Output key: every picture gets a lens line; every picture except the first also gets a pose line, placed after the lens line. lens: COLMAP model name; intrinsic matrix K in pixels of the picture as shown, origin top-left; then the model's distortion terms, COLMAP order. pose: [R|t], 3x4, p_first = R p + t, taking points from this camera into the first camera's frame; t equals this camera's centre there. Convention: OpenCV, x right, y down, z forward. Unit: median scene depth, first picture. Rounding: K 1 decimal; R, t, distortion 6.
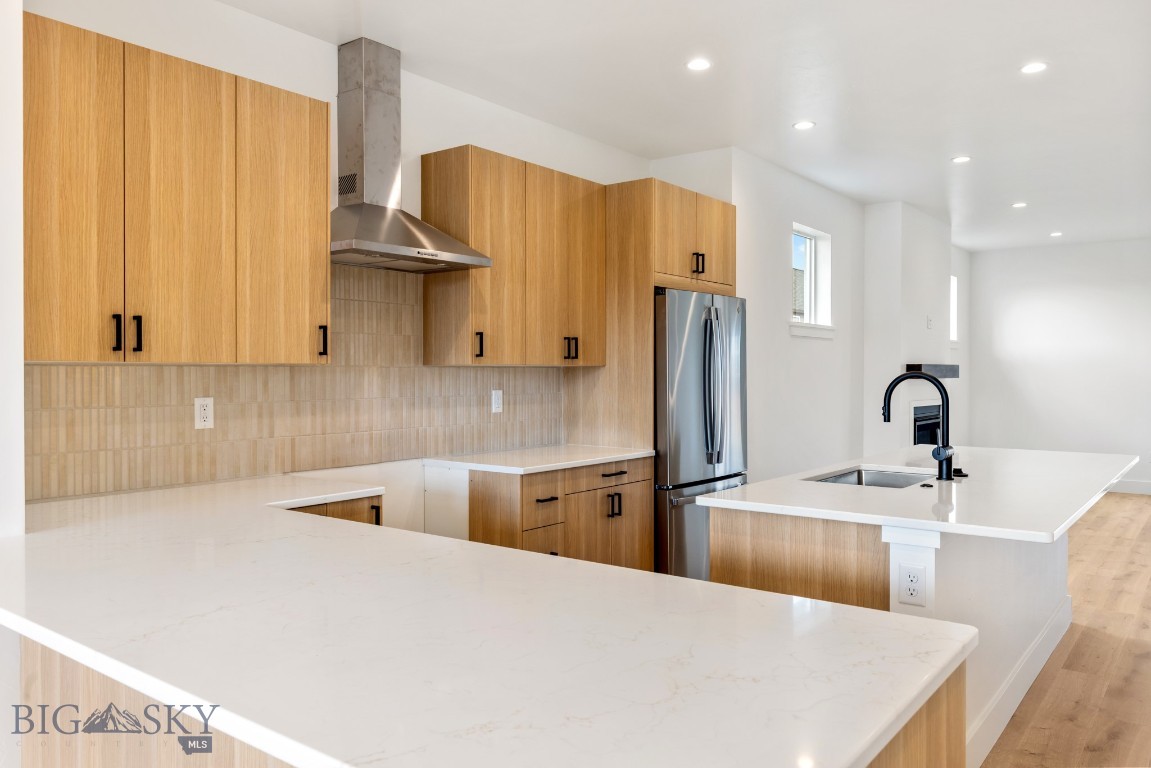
lens RADIAL K [[846.8, 0, 575.5], [0, 846.8, 384.0], [0, 0, 1]] dist [0.001397, 0.000153]
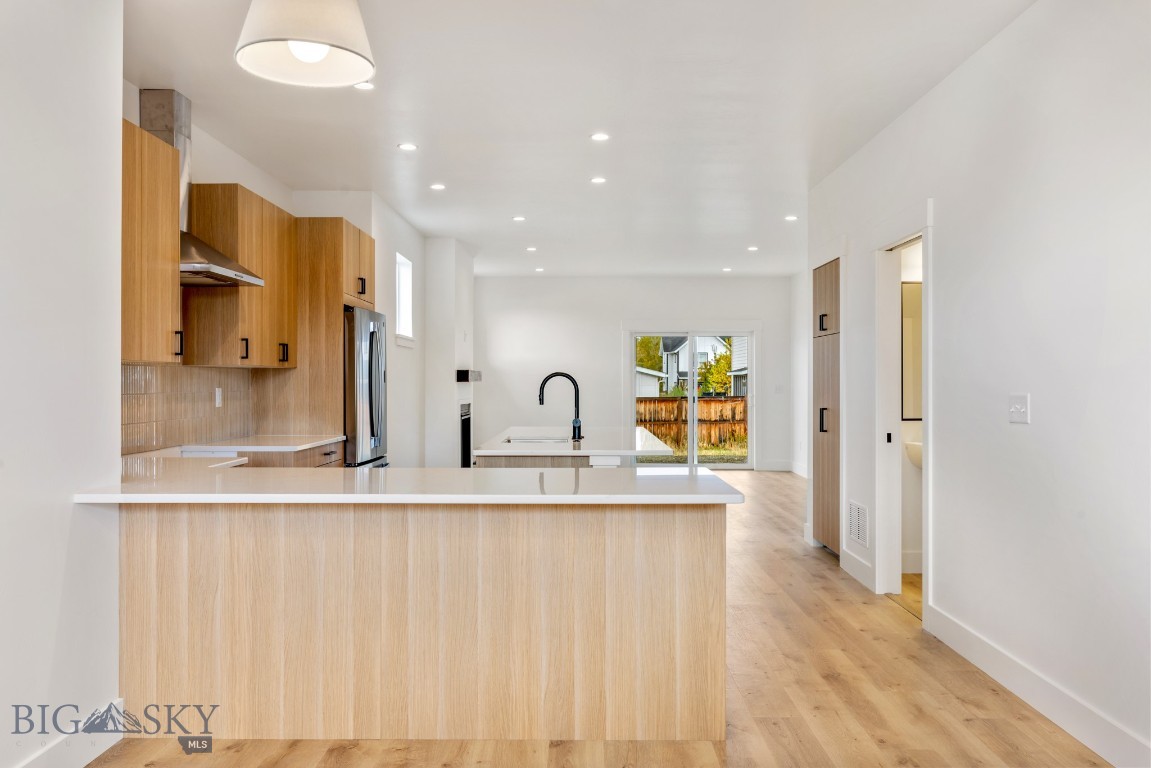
lens RADIAL K [[951.1, 0, 575.5], [0, 951.1, 384.0], [0, 0, 1]] dist [0.002275, -0.001420]
pose [[0.796142, -0.000590, 0.605110, -0.492201], [0.008221, 0.999918, -0.009841, 0.019003], [-0.605054, 0.012809, 0.796081, -0.328346]]
